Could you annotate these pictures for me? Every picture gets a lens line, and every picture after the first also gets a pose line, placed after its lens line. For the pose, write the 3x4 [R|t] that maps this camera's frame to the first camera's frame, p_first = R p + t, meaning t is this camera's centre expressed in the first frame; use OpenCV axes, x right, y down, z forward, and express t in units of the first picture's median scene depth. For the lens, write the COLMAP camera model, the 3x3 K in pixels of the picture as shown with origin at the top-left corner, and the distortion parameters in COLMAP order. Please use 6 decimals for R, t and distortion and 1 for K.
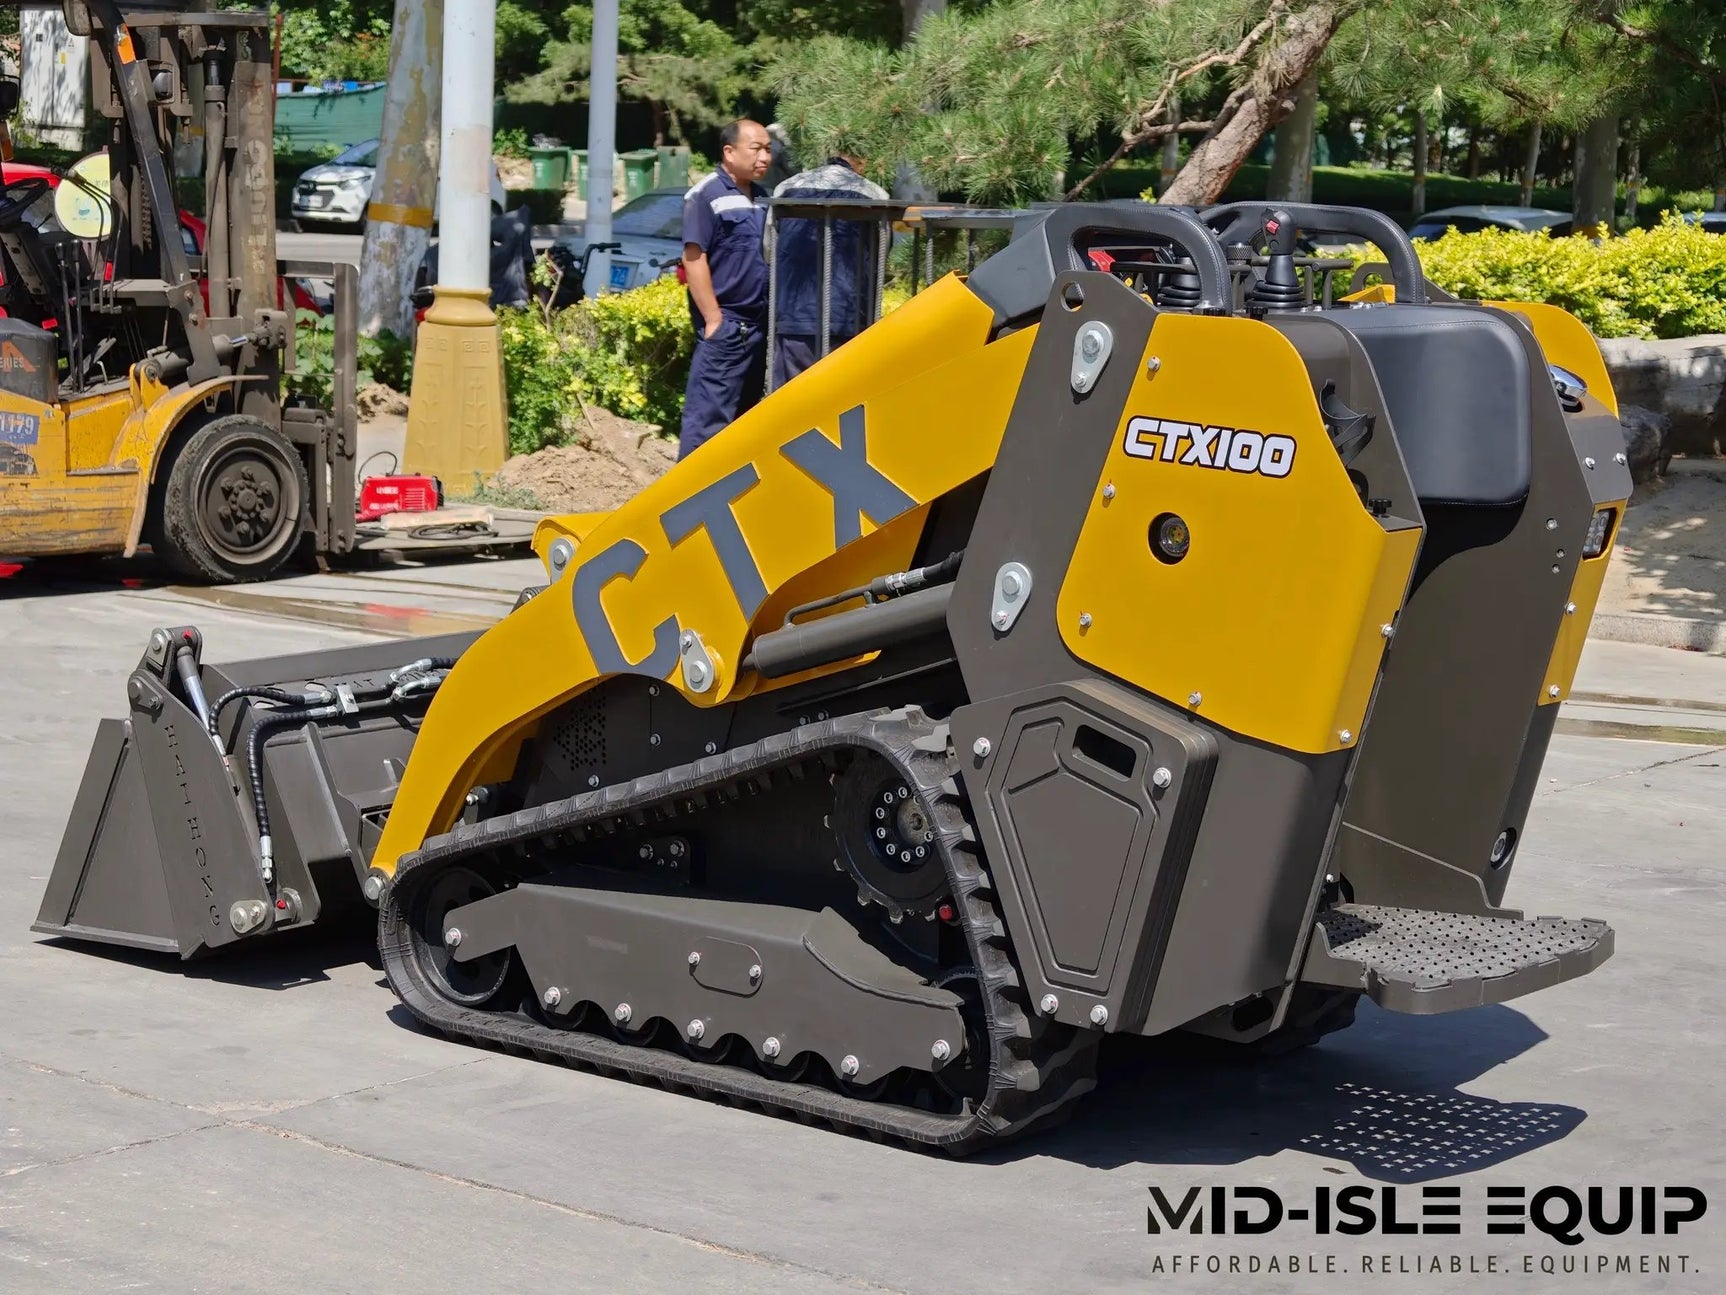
lens RADIAL K [[3511.0, 0, 863.9], [0, 3511.0, 621.7], [0, 0, 1]] dist [0.319052, -2.281609]
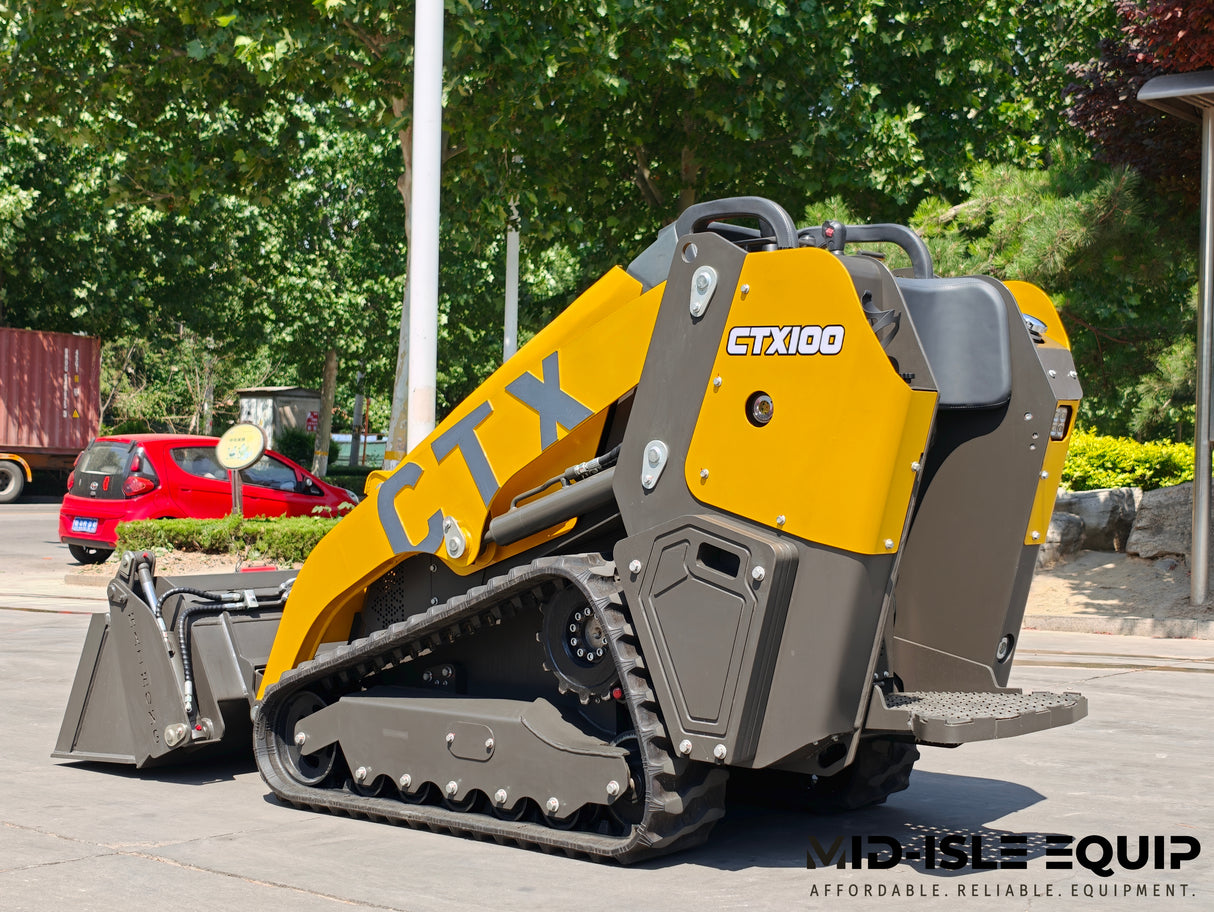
lens RADIAL K [[1743.8, 0, 607.0], [0, 1743.8, 456.0], [0, 0, 1]] dist [0.196706, -0.751201]
pose [[0.999229, -0.021238, -0.033025, 0.043730], [0.016191, 0.989123, -0.146197, 0.089156], [0.035771, 0.145550, 0.988704, 0.274689]]
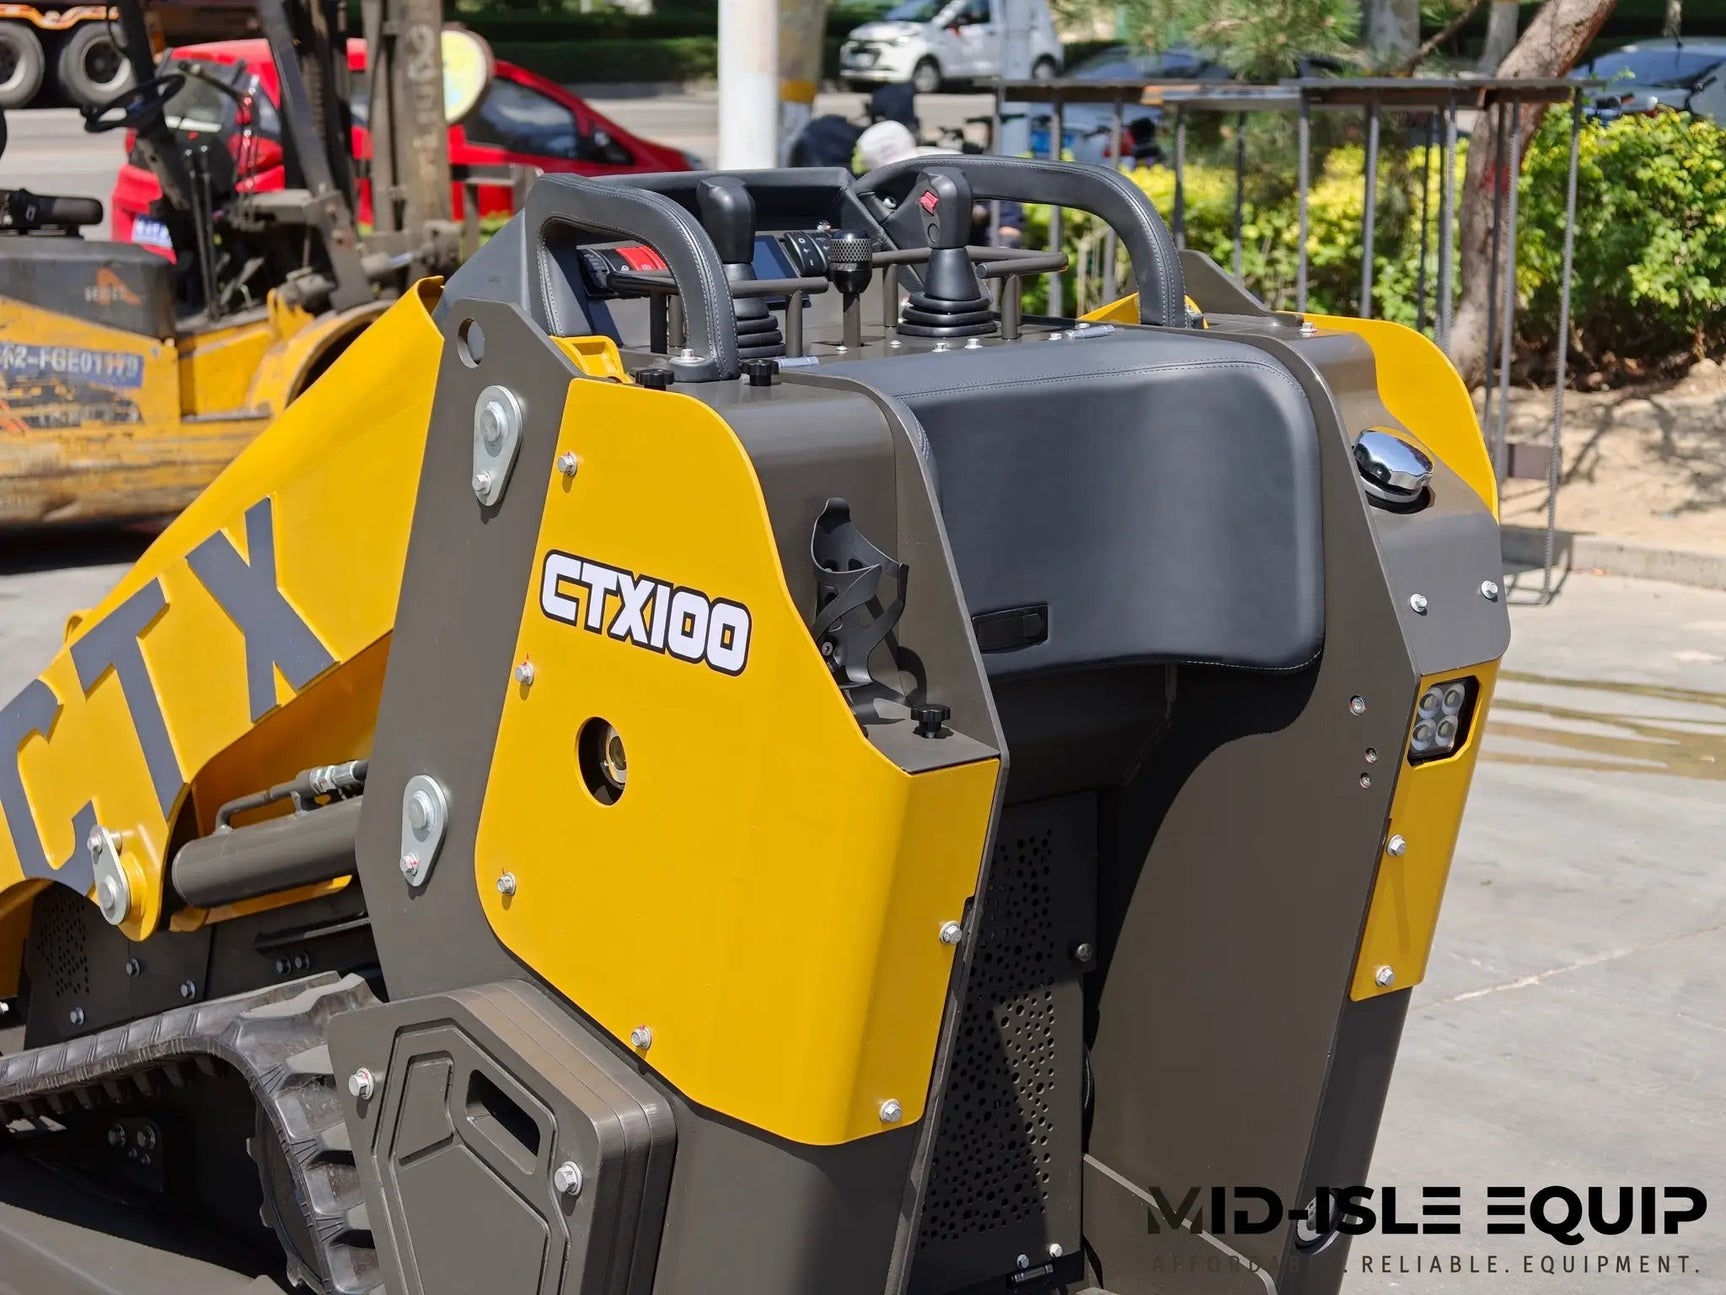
lens RADIAL K [[3511.0, 0, 863.9], [0, 3511.0, 621.7], [0, 0, 1]] dist [0.319052, -2.281609]
pose [[0.982890, 0.006176, -0.184088, 0.216485], [0.001856, 0.999055, 0.043429, -0.065873], [0.184183, -0.043028, 0.981950, 0.395948]]
